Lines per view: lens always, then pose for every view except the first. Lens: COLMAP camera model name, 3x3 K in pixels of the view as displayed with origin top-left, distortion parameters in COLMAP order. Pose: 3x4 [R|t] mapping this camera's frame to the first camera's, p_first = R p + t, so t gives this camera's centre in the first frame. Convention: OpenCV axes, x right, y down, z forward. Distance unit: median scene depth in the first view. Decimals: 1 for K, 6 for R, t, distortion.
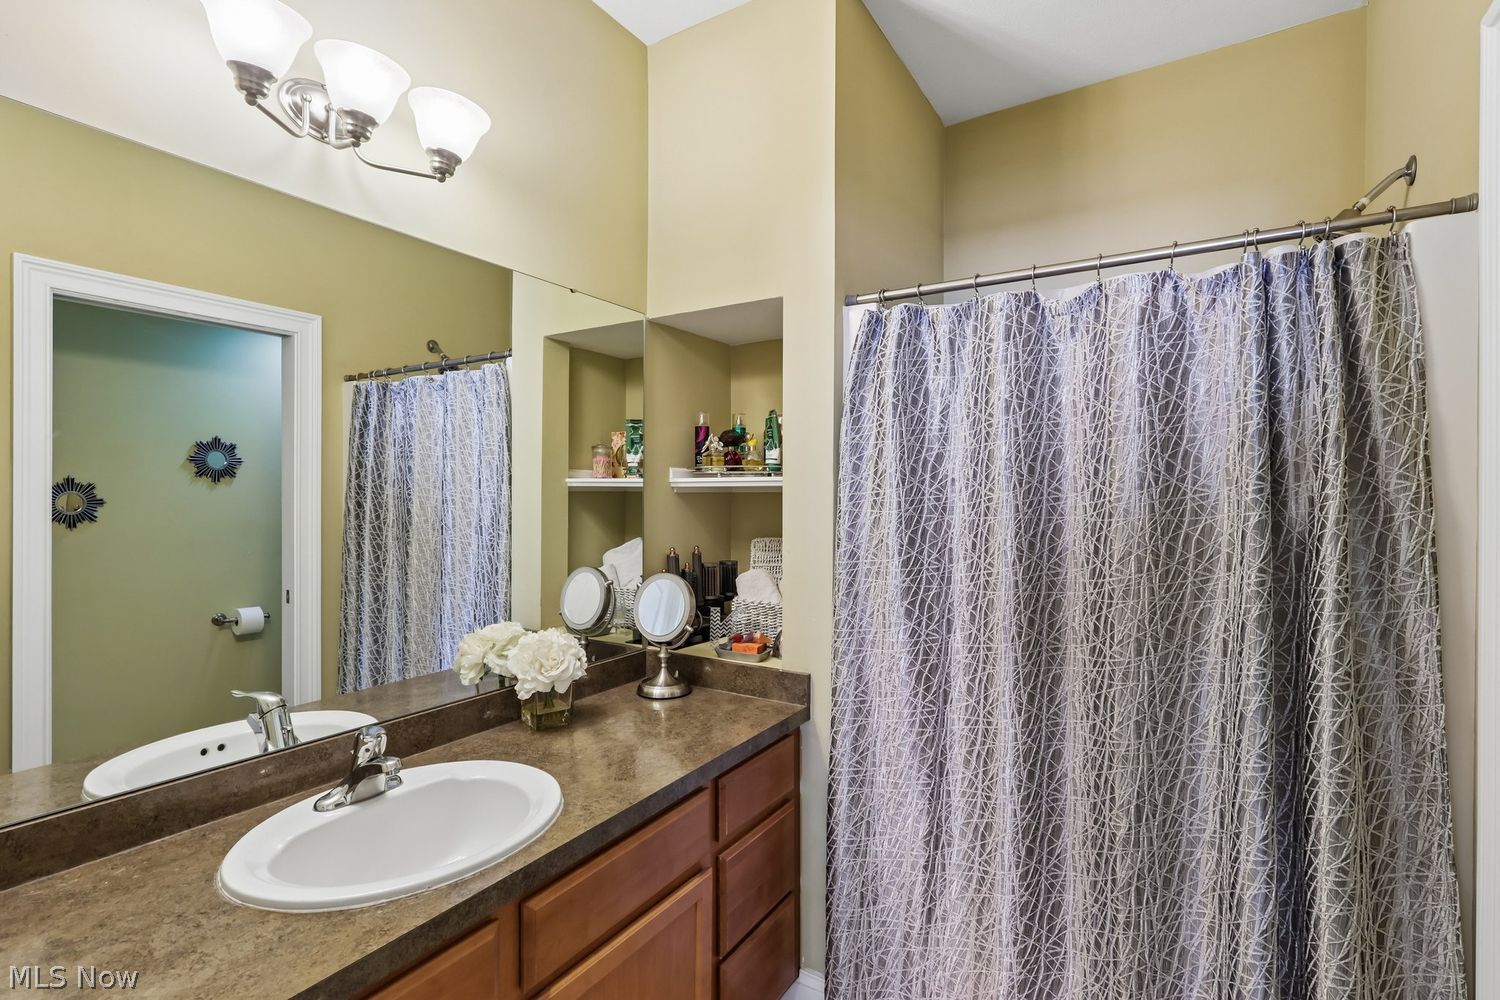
lens RADIAL K [[700.8, 0, 751.7], [0, 700.8, 502.5], [0, 0, 1]] dist [-0.004123, 0.001970]
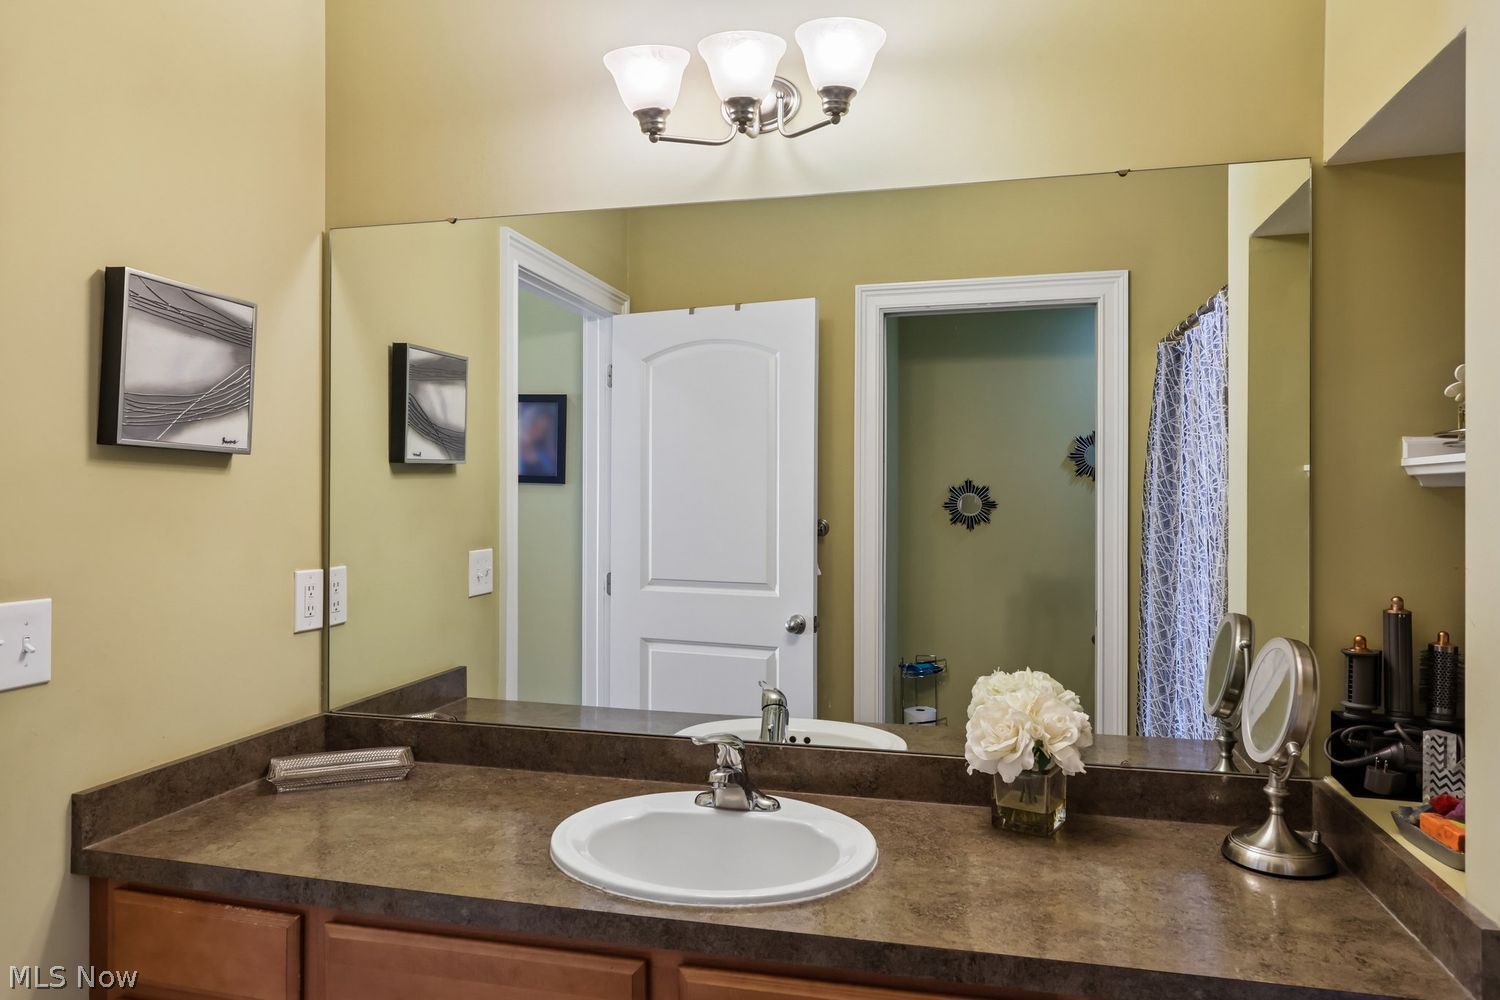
lens RADIAL K [[970.9, 0, 745.7], [0, 970.9, 495.0], [0, 0, 1]] dist [-0.005907, -0.006731]
pose [[0.298177, -0.004141, -0.954502, 0.563467], [-0.011288, 0.999905, -0.007865, 0.002804], [0.954444, 0.013120, 0.298102, 0.481681]]
